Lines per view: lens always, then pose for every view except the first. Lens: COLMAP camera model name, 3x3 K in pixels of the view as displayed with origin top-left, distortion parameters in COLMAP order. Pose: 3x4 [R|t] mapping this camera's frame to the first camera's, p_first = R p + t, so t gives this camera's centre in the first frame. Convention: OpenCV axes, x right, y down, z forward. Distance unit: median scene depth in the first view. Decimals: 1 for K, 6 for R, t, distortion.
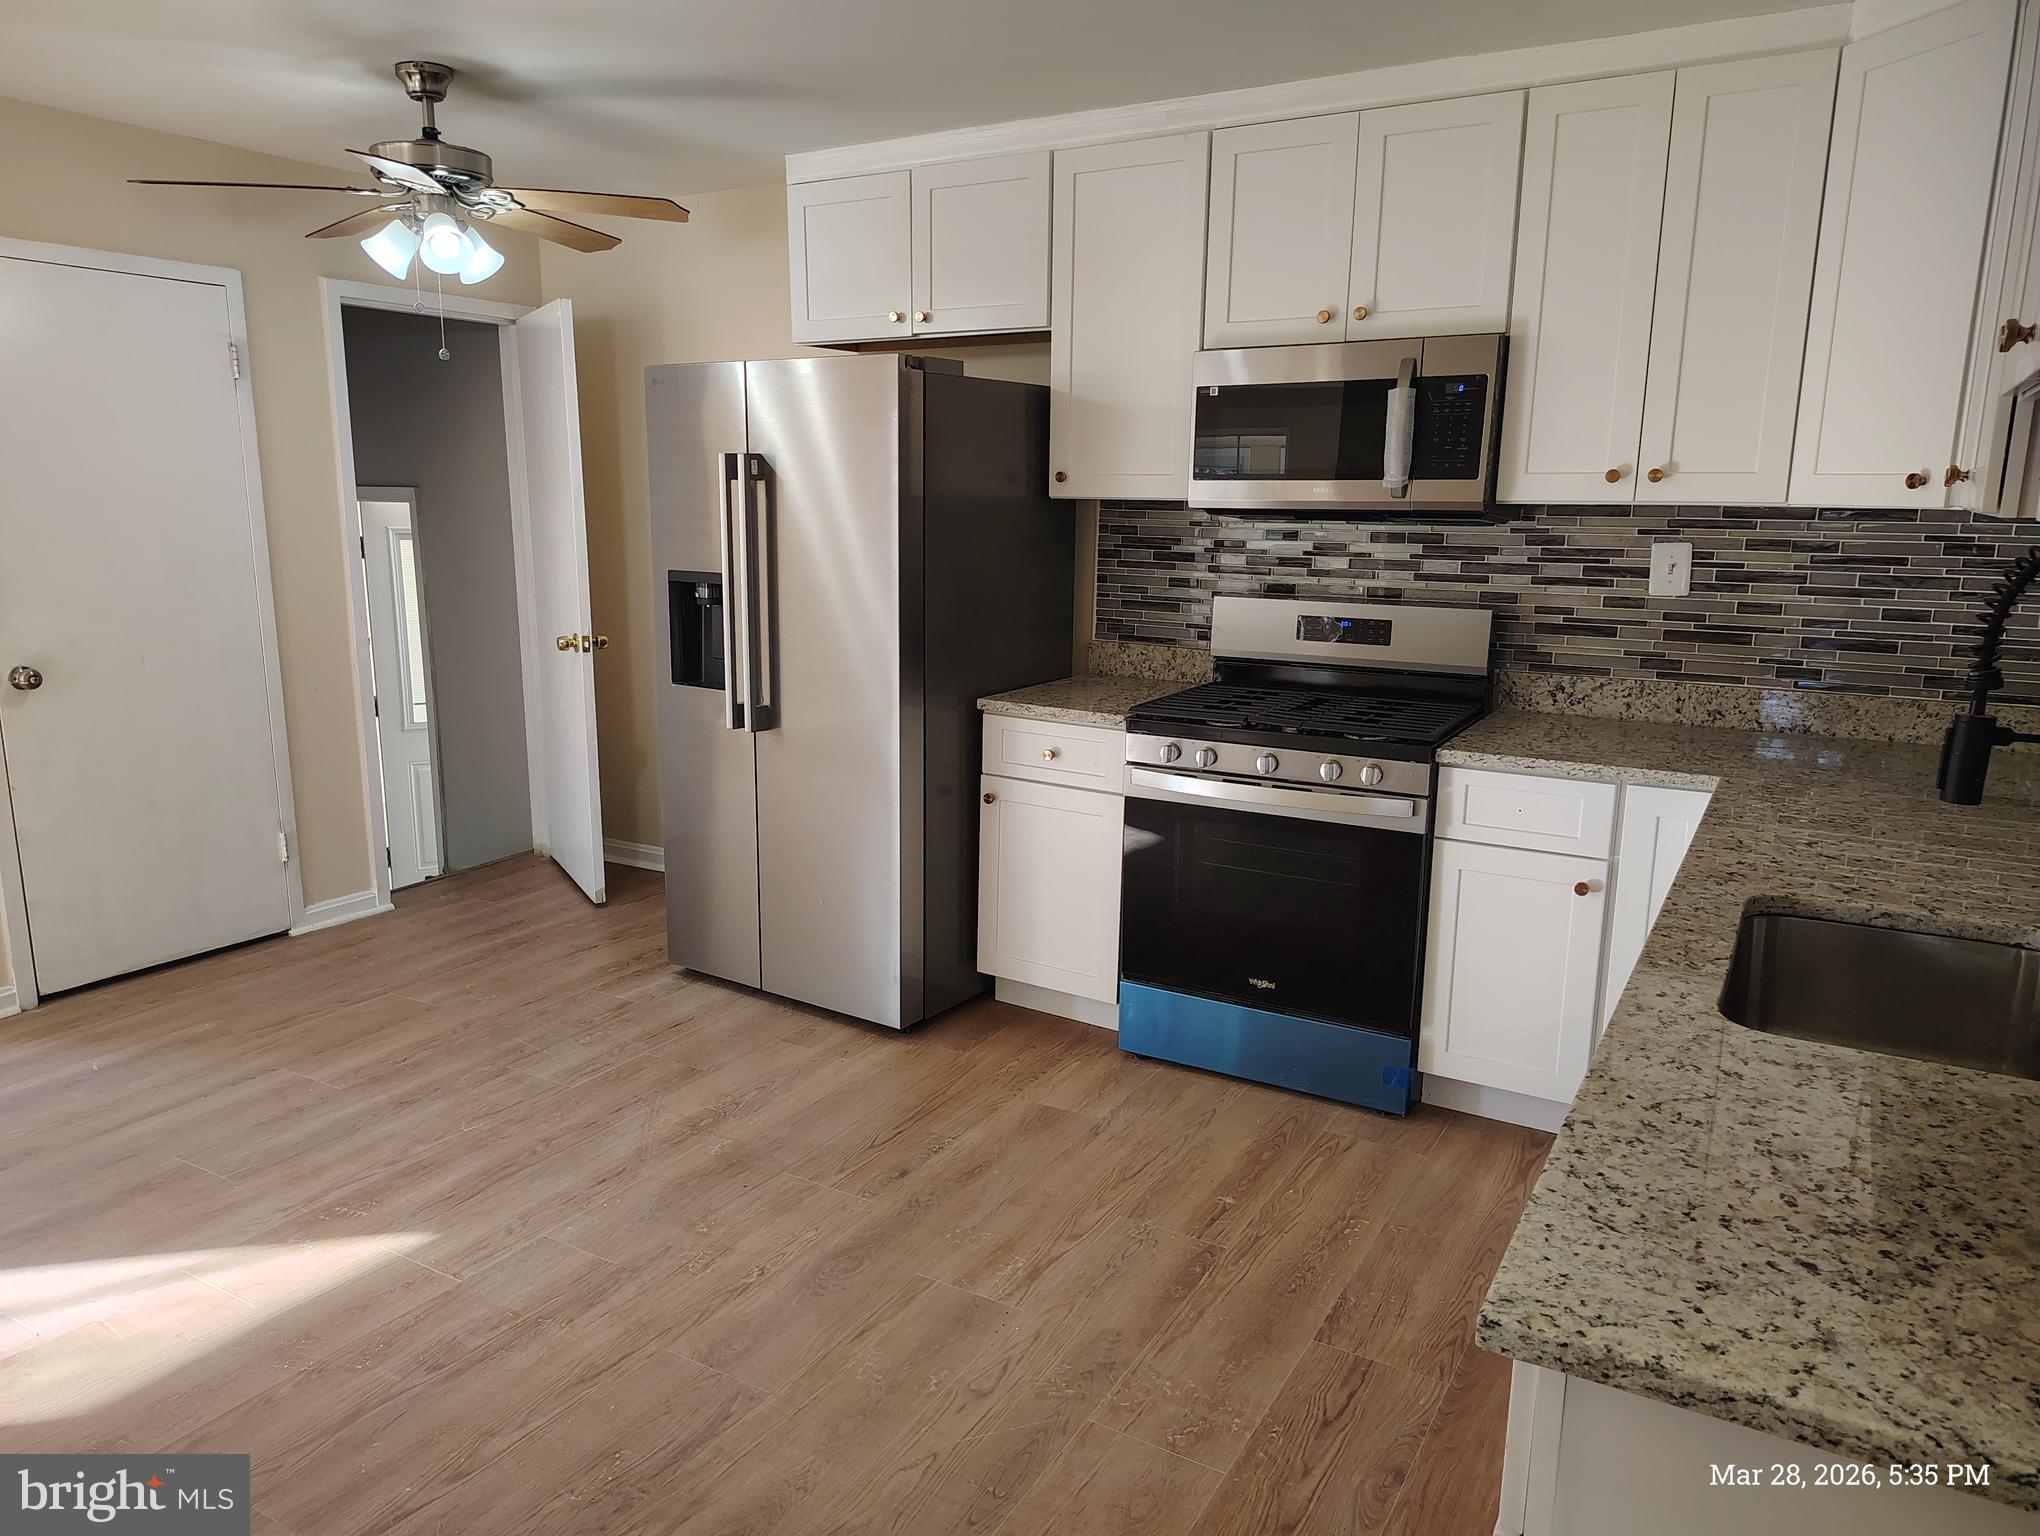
lens RADIAL K [[1401.0, 0, 1000.3], [0, 1401.0, 789.7], [0, 0, 1]] dist [0.045647, -0.057228]
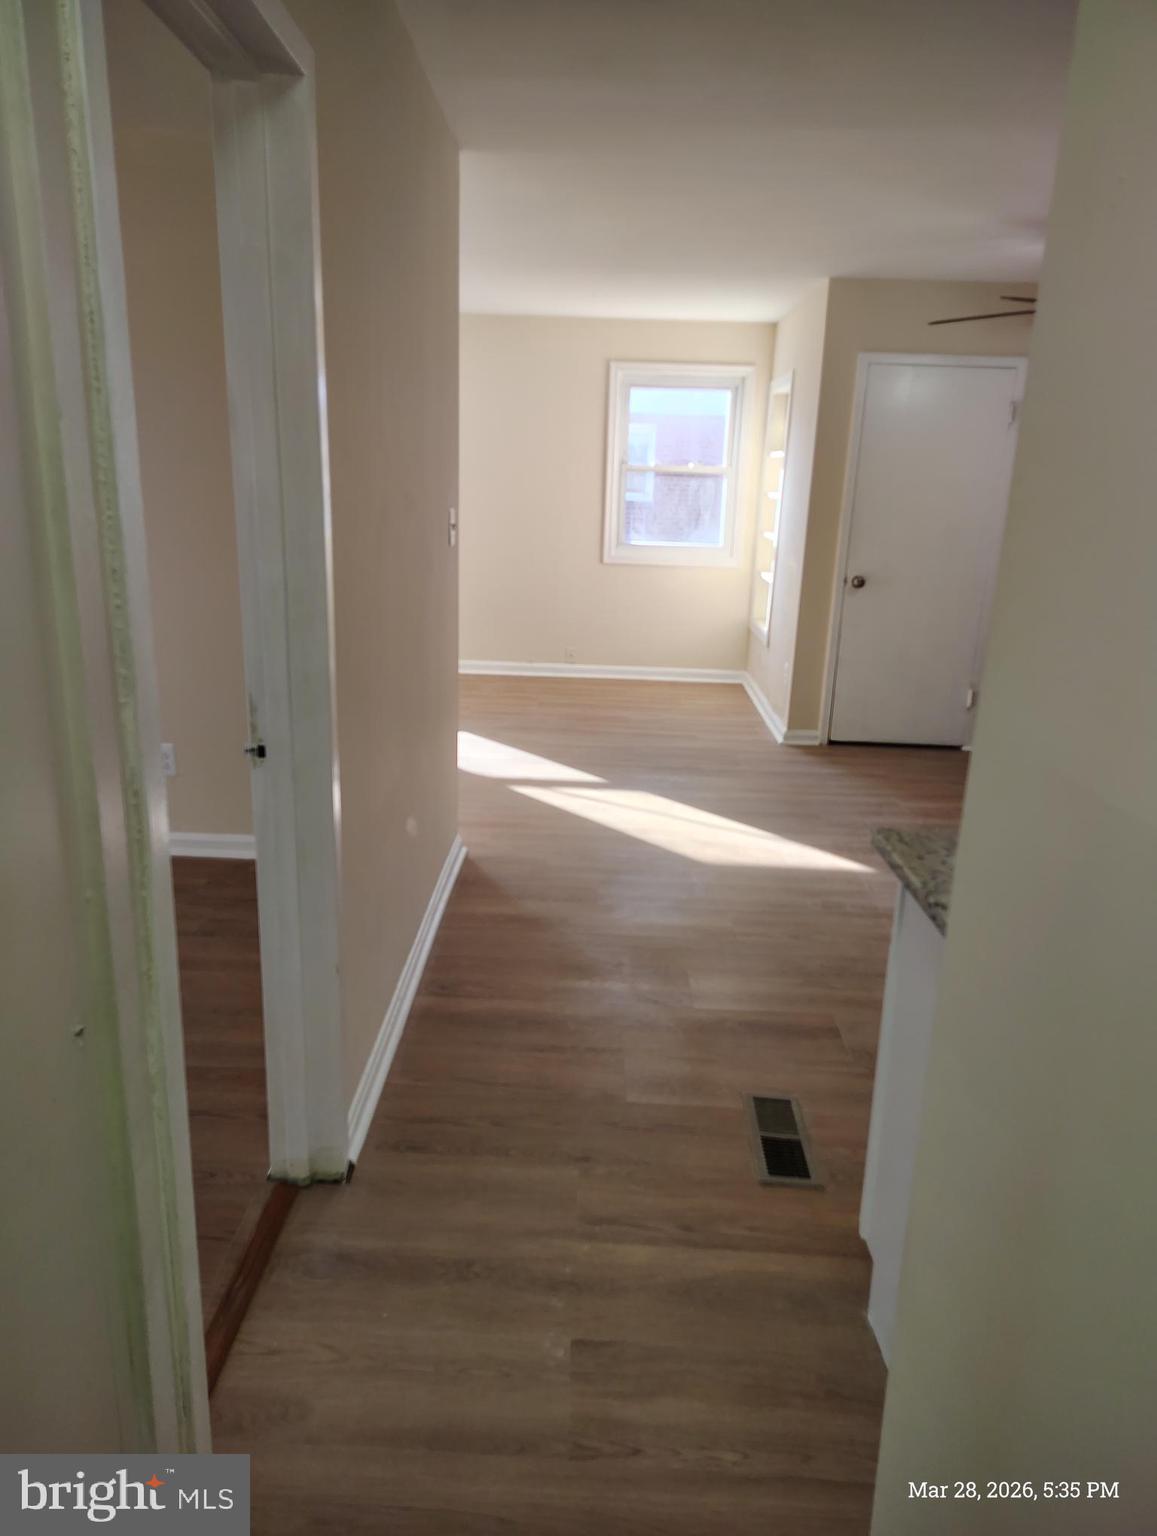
lens RADIAL K [[1038.5, 0, 581.0], [0, 1038.5, 768.8], [0, 0, 1]] dist [0.052773, 0.001249]
pose [[0.502155, 0.243426, -0.829810, 0.472707], [-0.208935, 0.965288, 0.156733, 0.031640], [0.839158, 0.094673, 0.535584, -0.111886]]
